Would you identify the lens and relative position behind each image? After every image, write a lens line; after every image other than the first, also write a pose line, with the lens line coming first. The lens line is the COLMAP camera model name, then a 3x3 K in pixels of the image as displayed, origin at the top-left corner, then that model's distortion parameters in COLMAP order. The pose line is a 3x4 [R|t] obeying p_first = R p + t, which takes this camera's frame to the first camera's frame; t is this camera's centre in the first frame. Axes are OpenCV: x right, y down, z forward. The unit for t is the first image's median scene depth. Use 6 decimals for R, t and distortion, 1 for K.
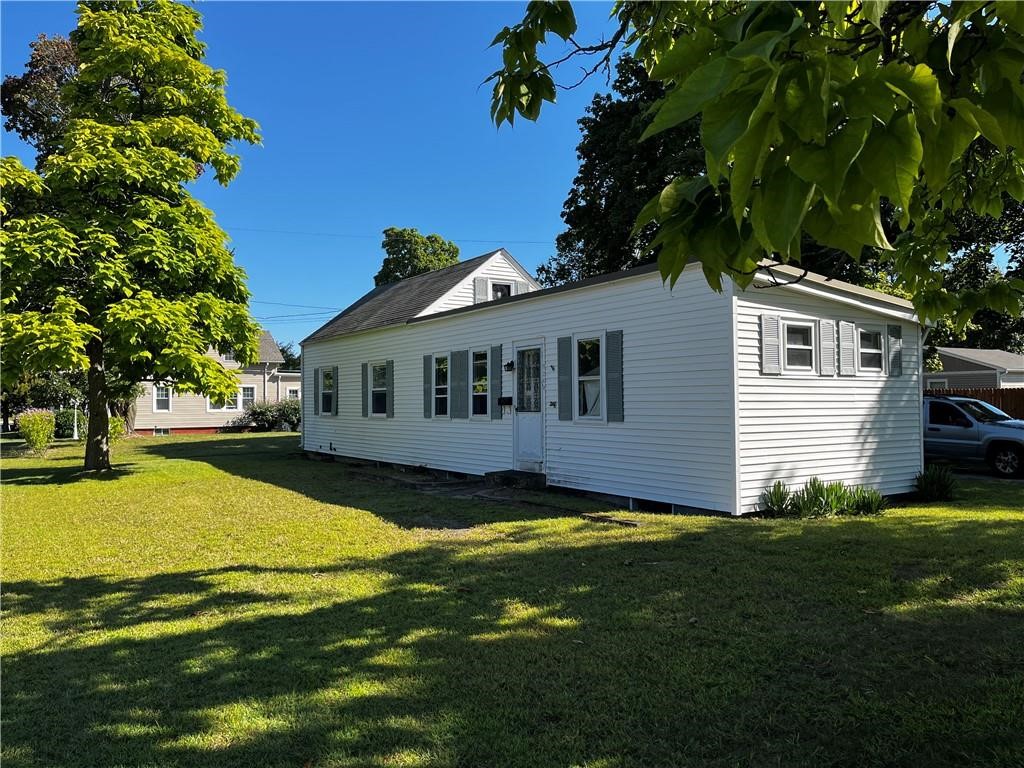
lens RADIAL K [[778.6, 0, 469.8], [0, 778.6, 385.8], [0, 0, 1]] dist [0.037173, -0.039840]
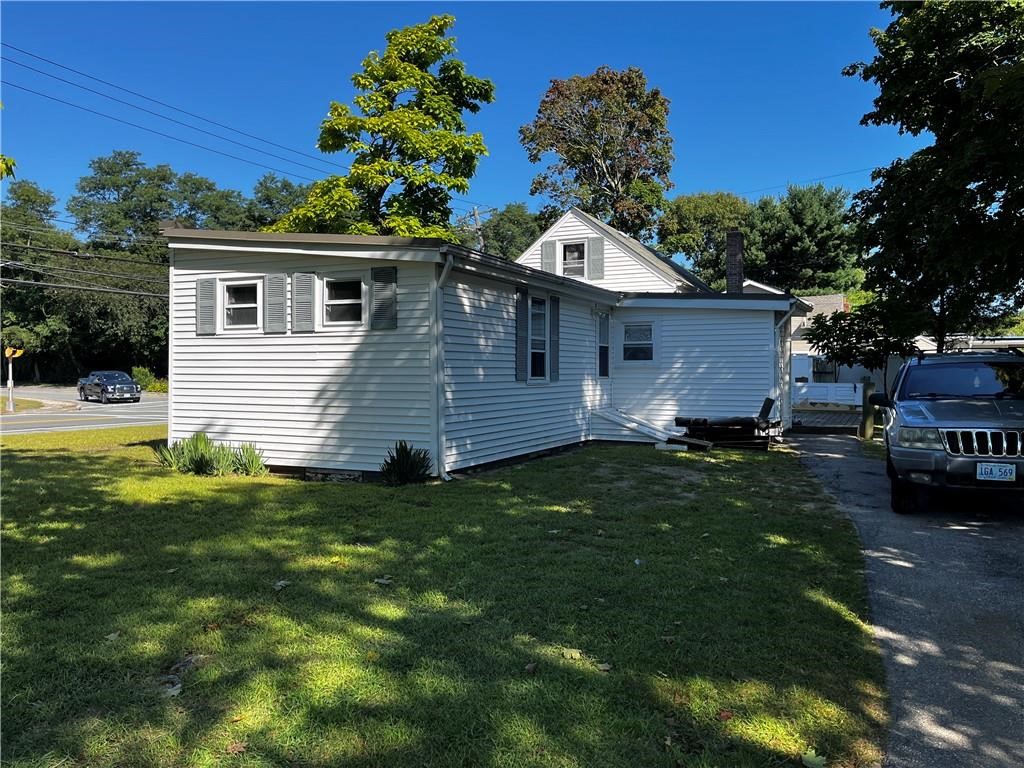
lens RADIAL K [[778.6, 0, 515.2], [0, 778.6, 378.6], [0, 0, 1]] dist [0.037173, -0.039840]
pose [[0.549665, 0.010466, -0.835320, 1.364117], [0.010241, 0.999762, 0.019265, 0.026143], [0.835322, -0.019144, 0.549427, 0.694736]]
